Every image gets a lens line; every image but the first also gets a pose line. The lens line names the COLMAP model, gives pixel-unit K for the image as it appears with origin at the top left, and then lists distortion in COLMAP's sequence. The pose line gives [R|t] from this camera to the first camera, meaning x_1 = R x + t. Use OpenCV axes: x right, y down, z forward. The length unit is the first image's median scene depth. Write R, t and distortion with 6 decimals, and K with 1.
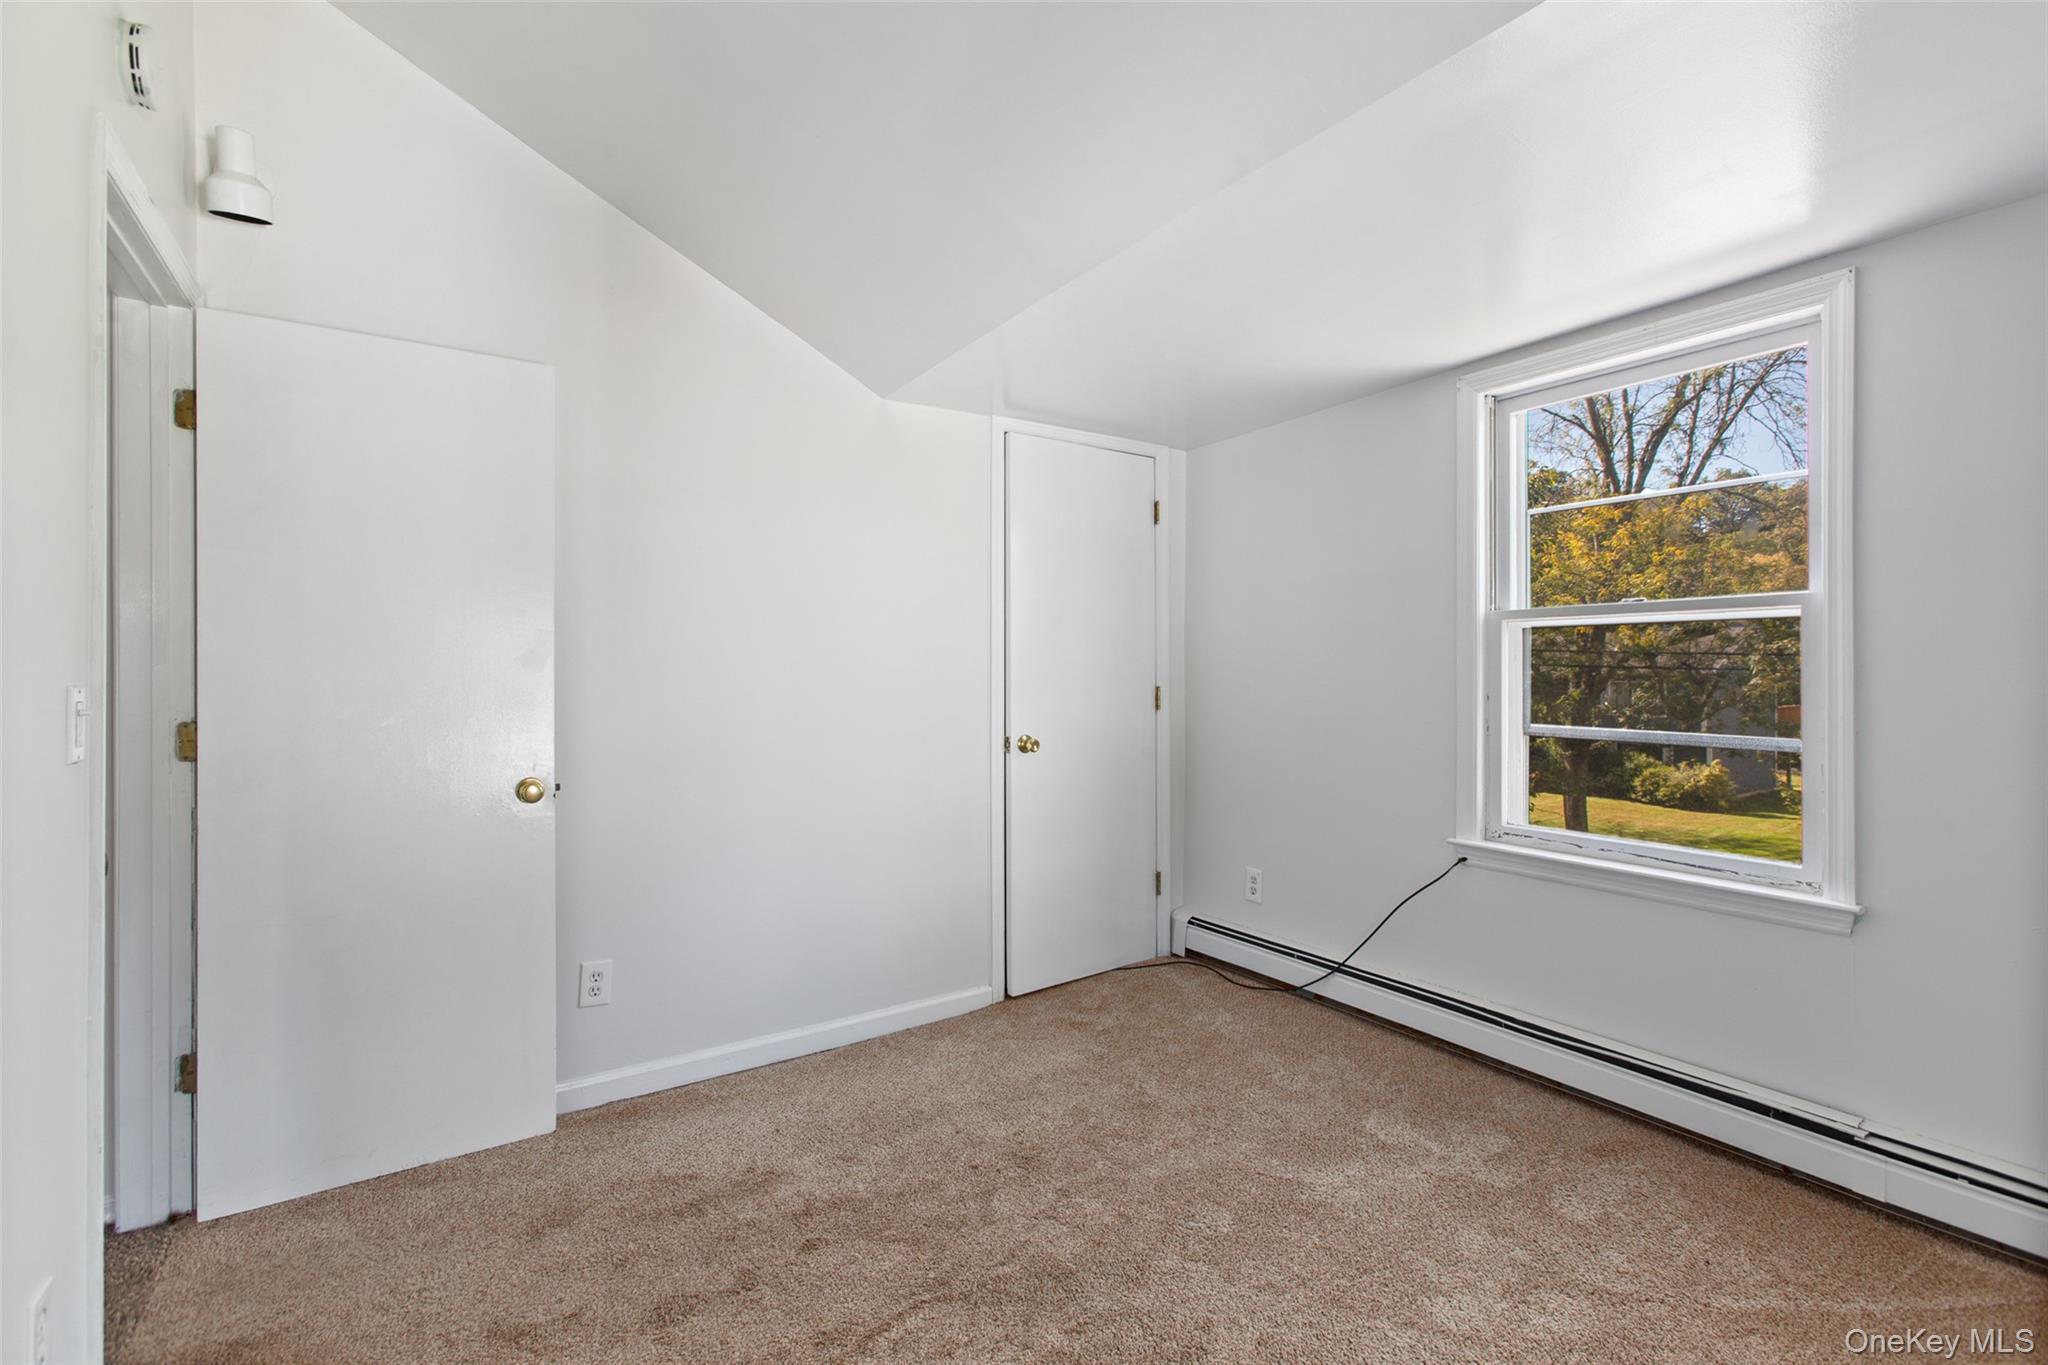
lens RADIAL K [[926.9, 0, 1025.9], [0, 926.9, 675.5], [0, 0, 1]] dist [-0.012759, 0.008531]
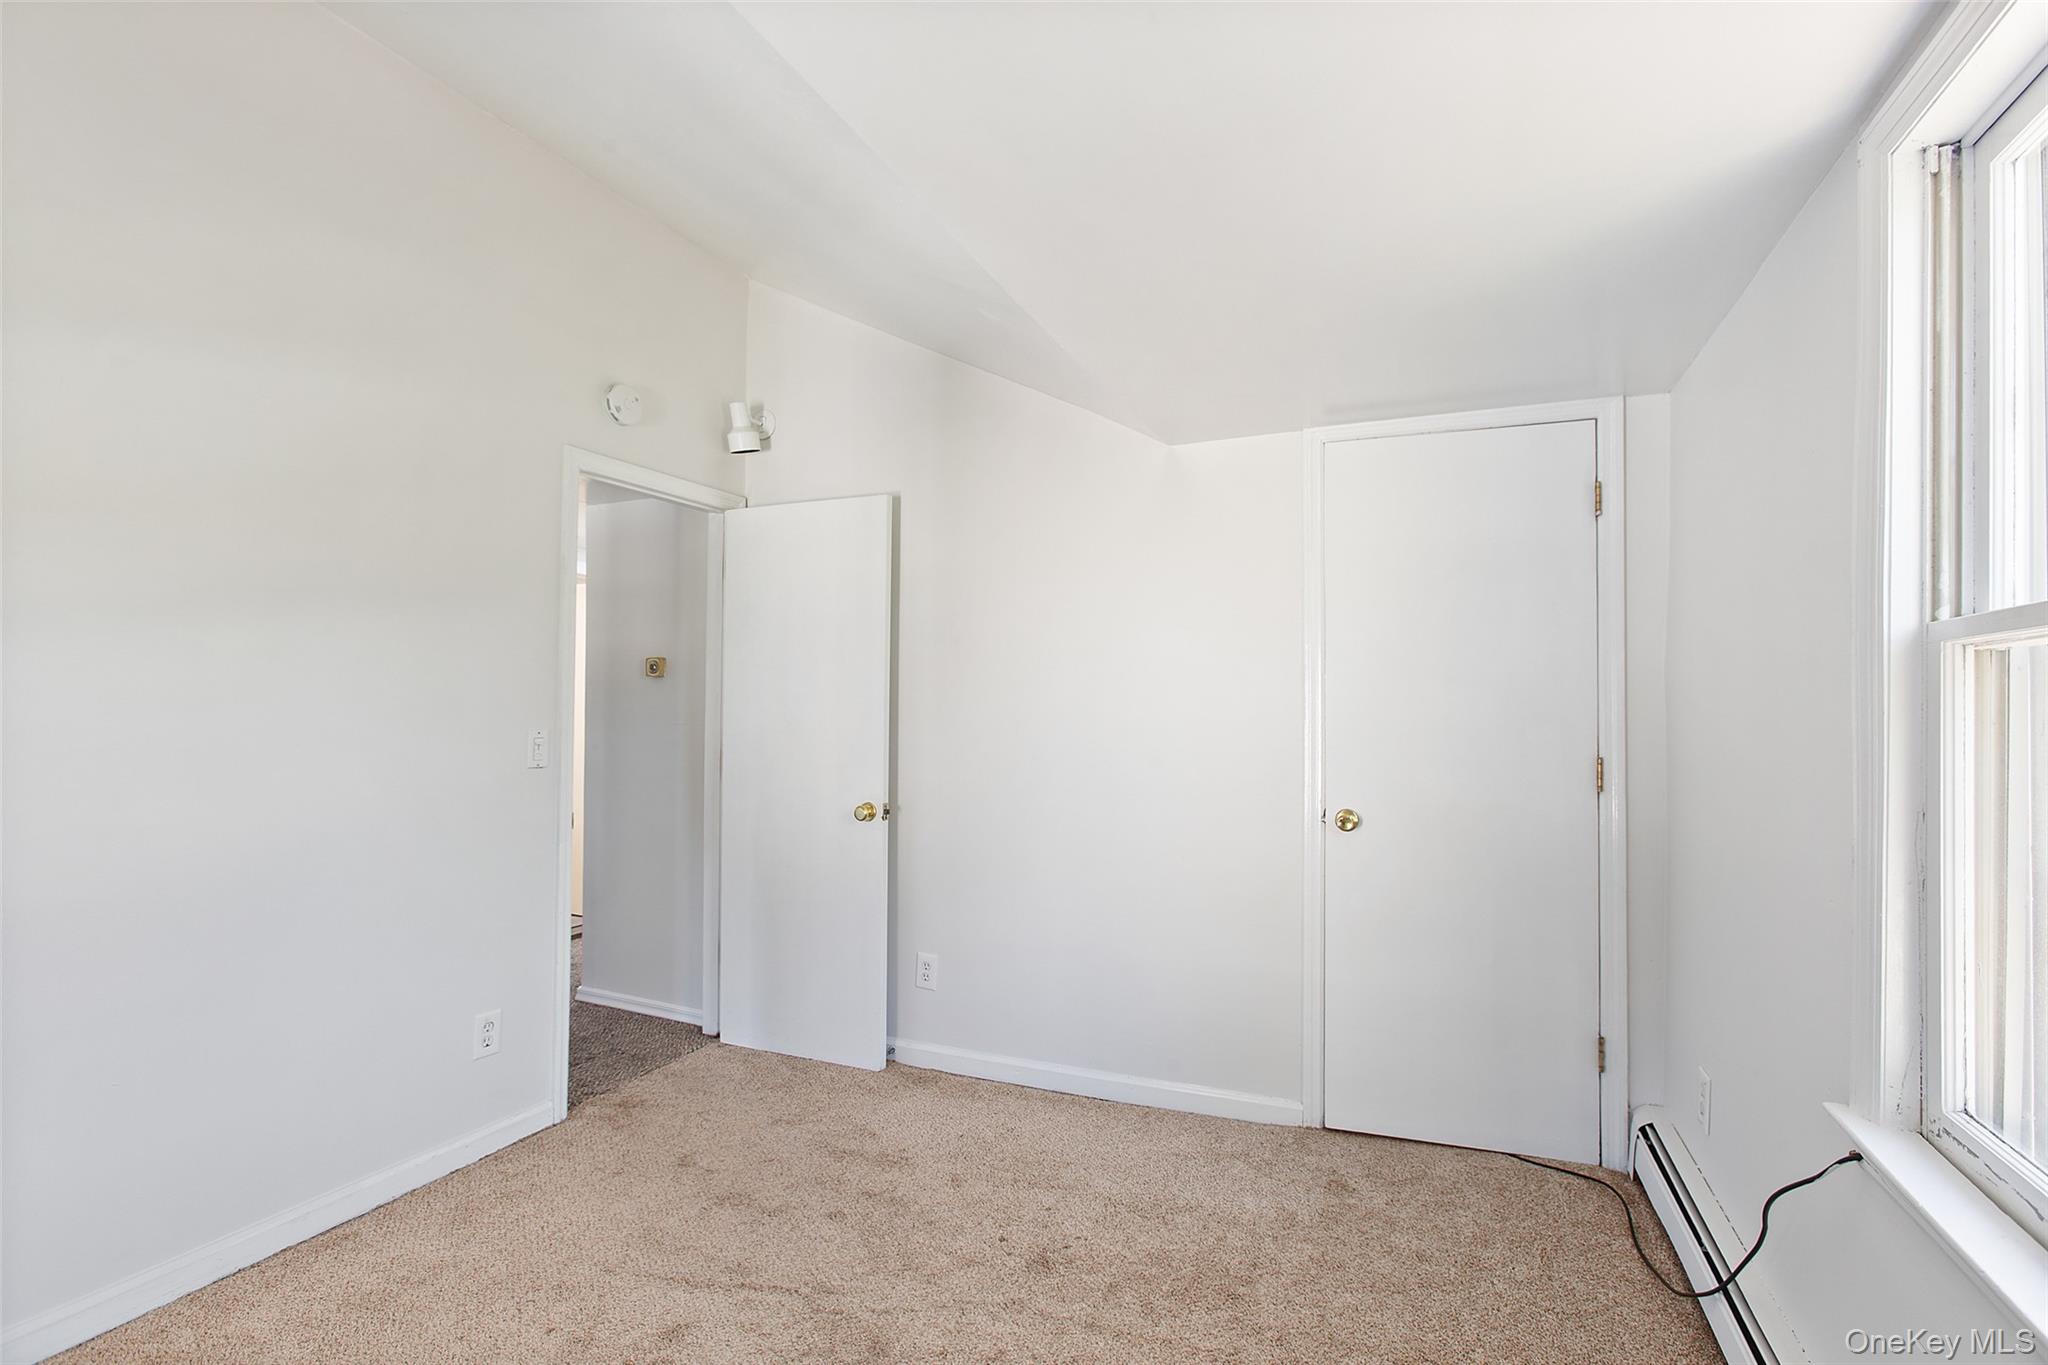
lens RADIAL K [[926.9, 0, 1020.8], [0, 926.9, 701.4], [0, 0, 1]] dist [-0.012759, 0.008531]
pose [[0.547014, -0.003872, -0.837114, 0.671933], [-0.012626, 0.999837, -0.012875, -0.021688], [0.837028, 0.017612, 0.546877, 0.408506]]
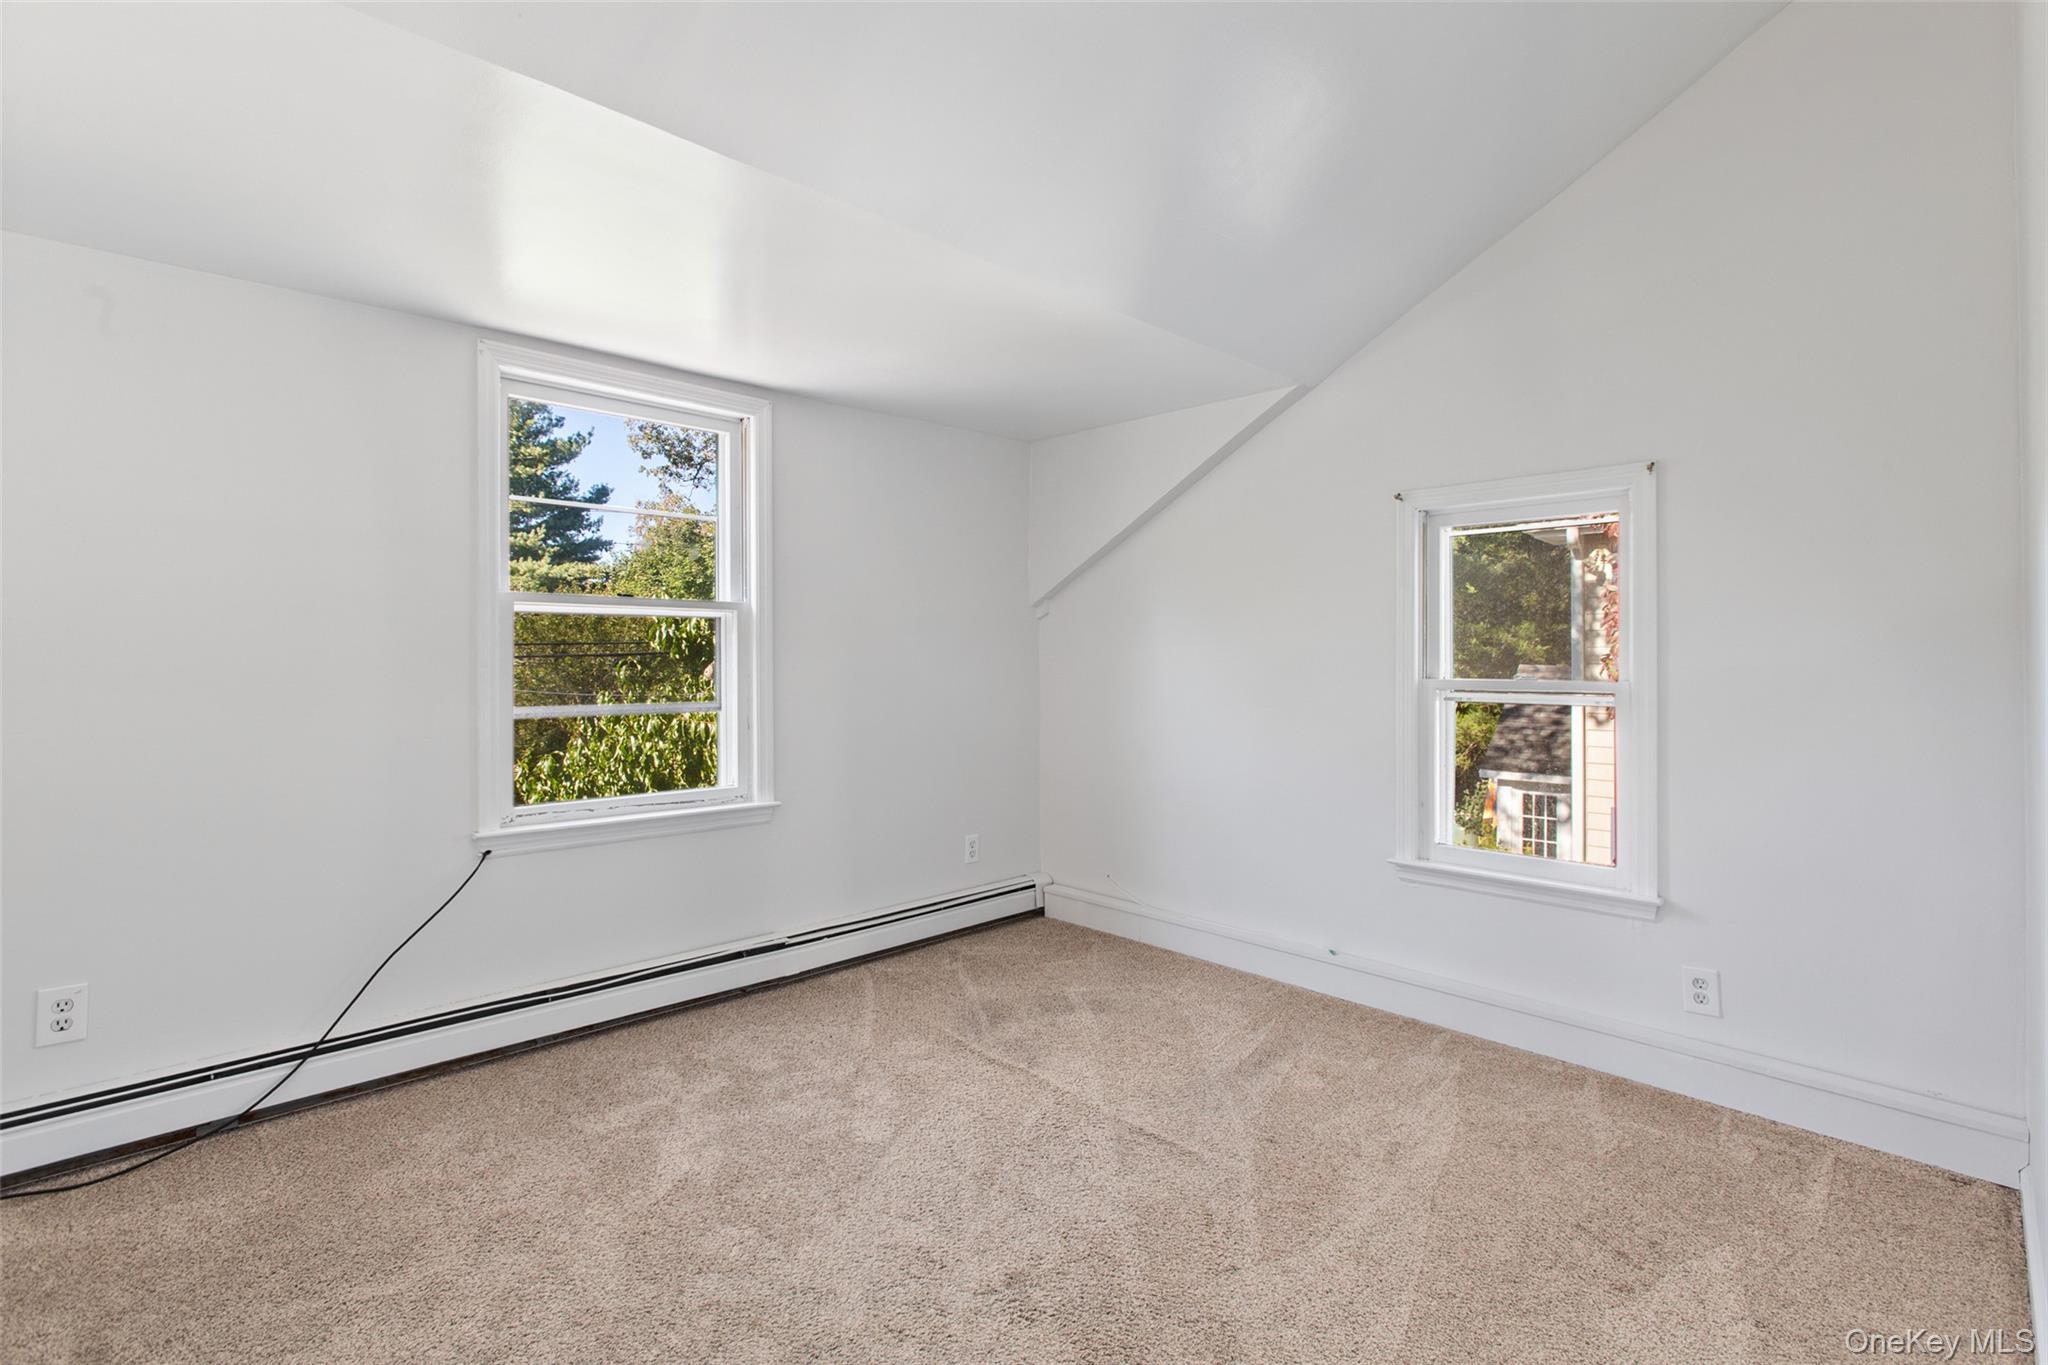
lens RADIAL K [[926.9, 0, 1032.6], [0, 926.9, 664.3], [0, 0, 1]] dist [-0.012759, 0.008531]
pose [[-0.194324, -0.004745, 0.980926, -0.585348], [0.000711, 0.999987, 0.004978, 0.002226], [-0.980937, 0.001665, -0.194318, 0.669150]]
